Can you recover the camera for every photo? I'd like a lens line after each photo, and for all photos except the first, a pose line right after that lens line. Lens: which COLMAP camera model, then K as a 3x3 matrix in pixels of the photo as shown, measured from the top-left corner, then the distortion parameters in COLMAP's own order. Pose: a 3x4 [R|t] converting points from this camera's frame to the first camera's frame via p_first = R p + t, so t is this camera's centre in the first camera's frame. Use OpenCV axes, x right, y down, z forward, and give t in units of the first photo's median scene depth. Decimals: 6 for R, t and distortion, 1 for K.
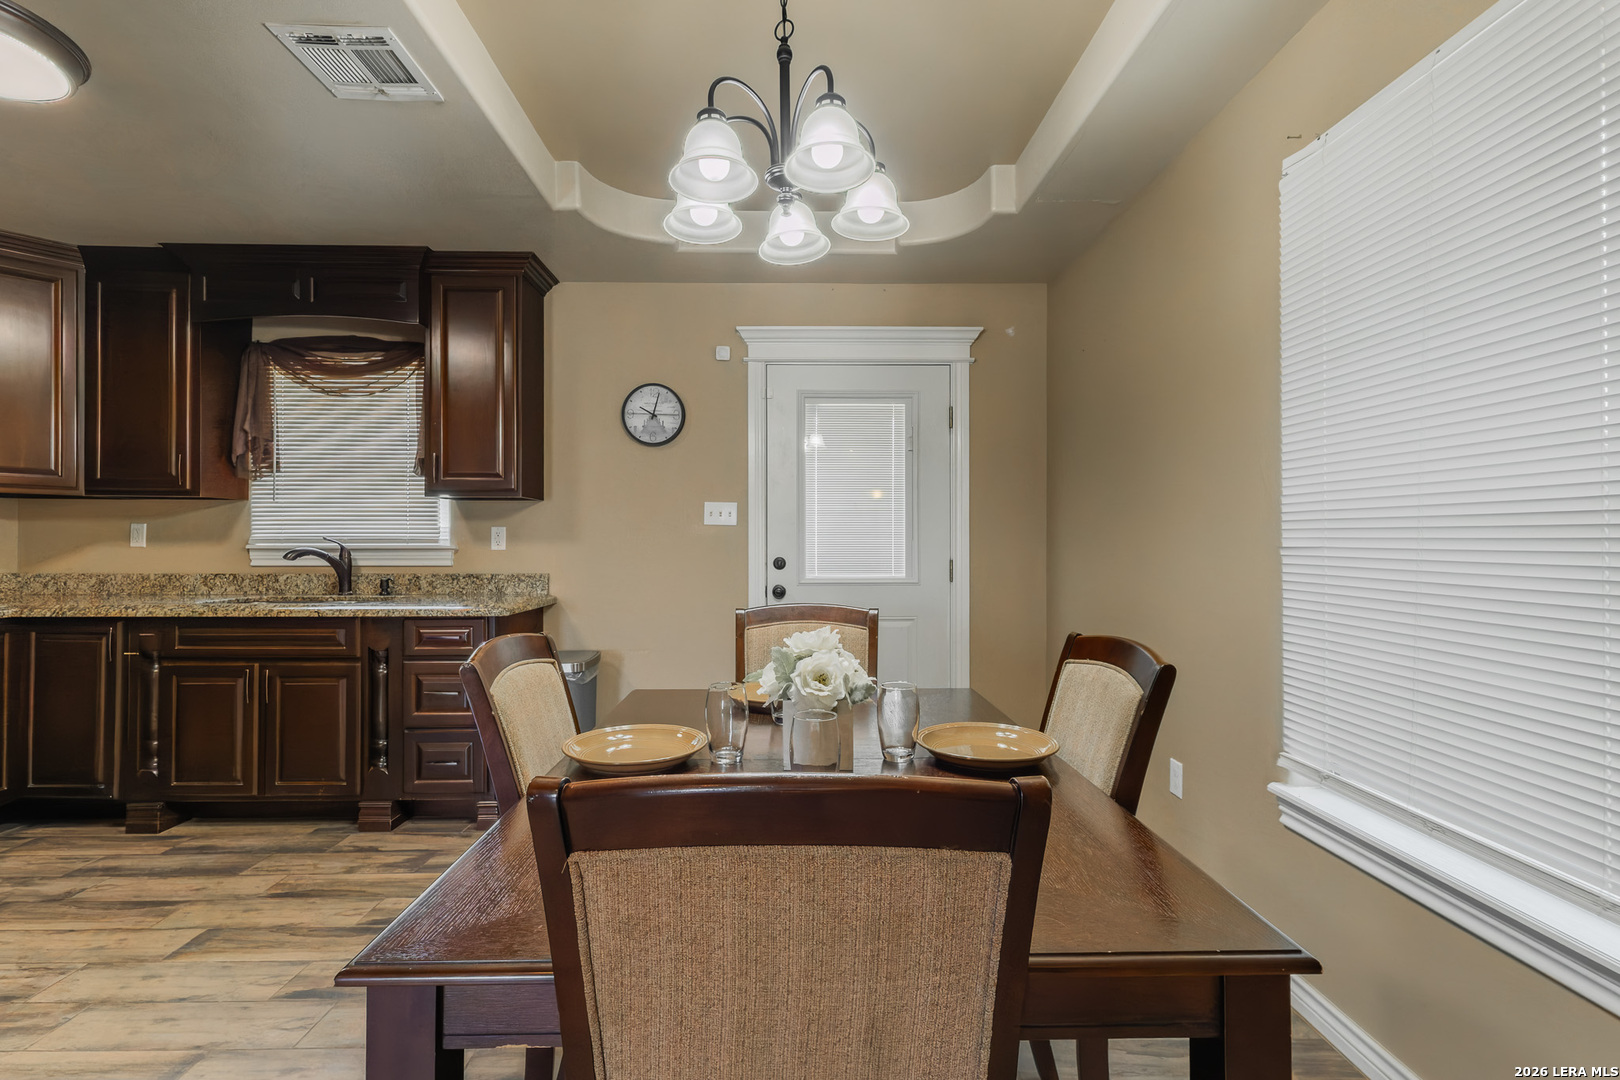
lens RADIAL K [[741.3, 0, 811.2], [0, 741.3, 538.1], [0, 0, 1]] dist [0.005521, 0.000411]
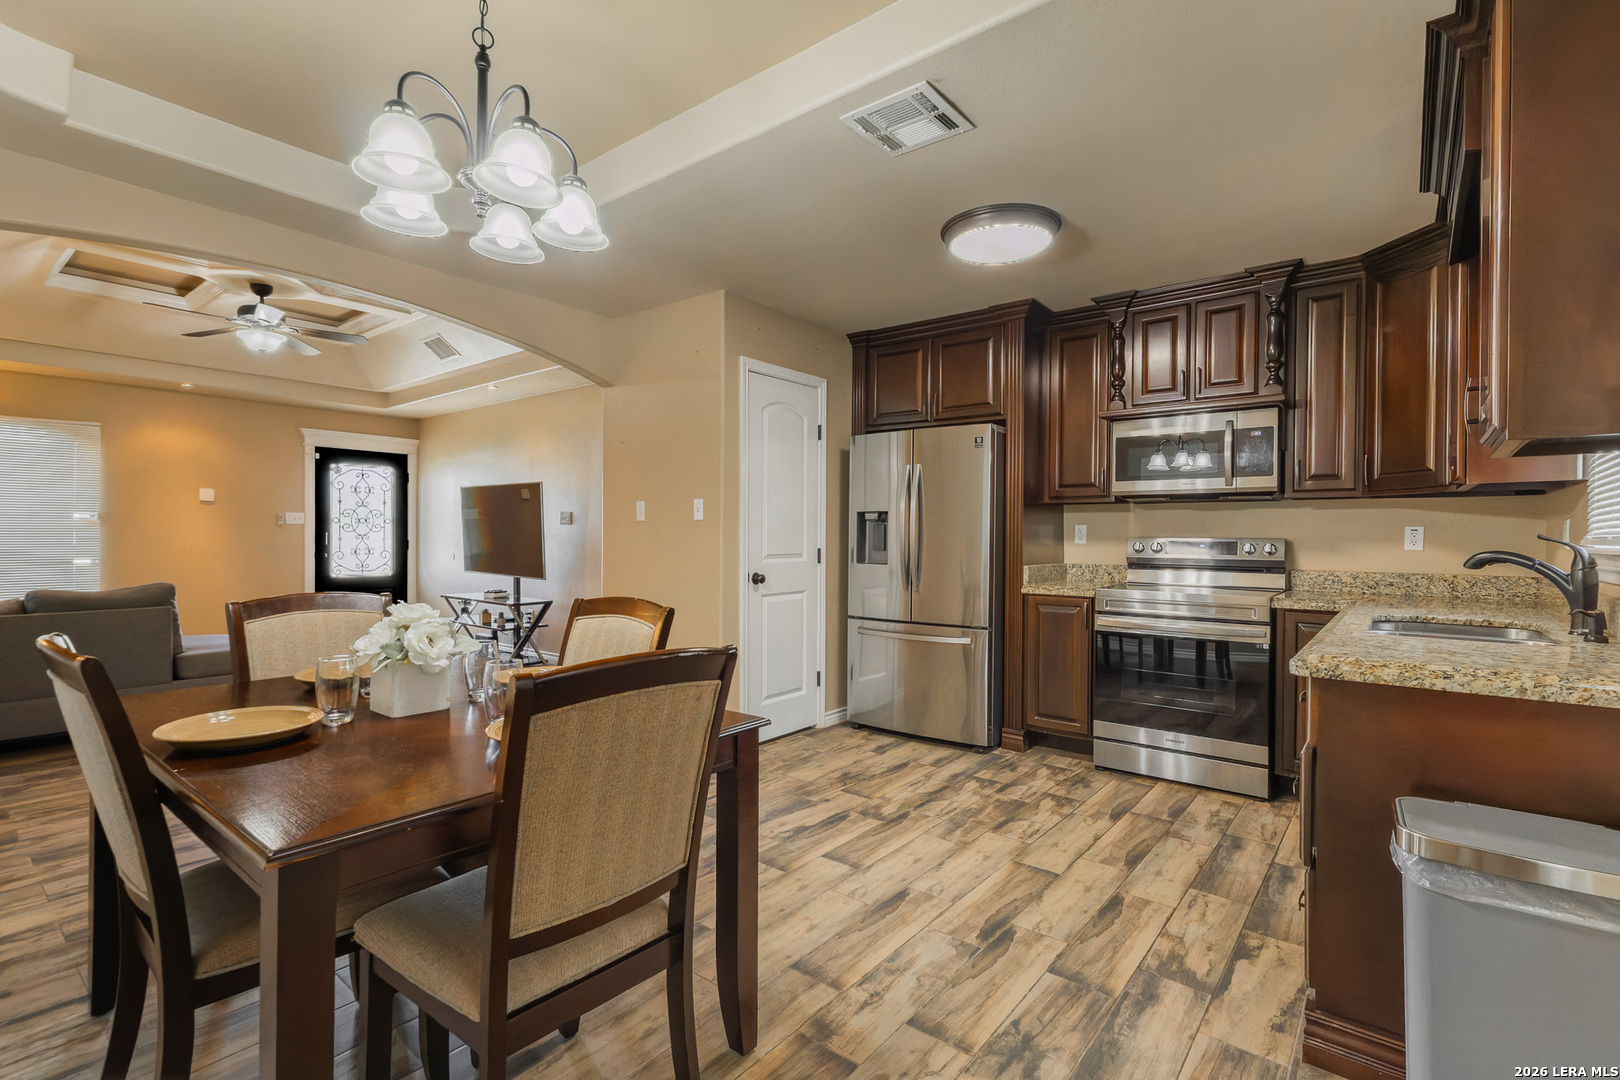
lens RADIAL K [[741.3, 0, 819.6], [0, 741.3, 542.1], [0, 0, 1]] dist [0.005521, 0.000411]
pose [[-0.643458, -0.003655, -0.765472, 0.287943], [-0.002672, 0.999993, -0.002529, 0.007118], [0.765477, 0.000418, -0.643464, 1.290804]]
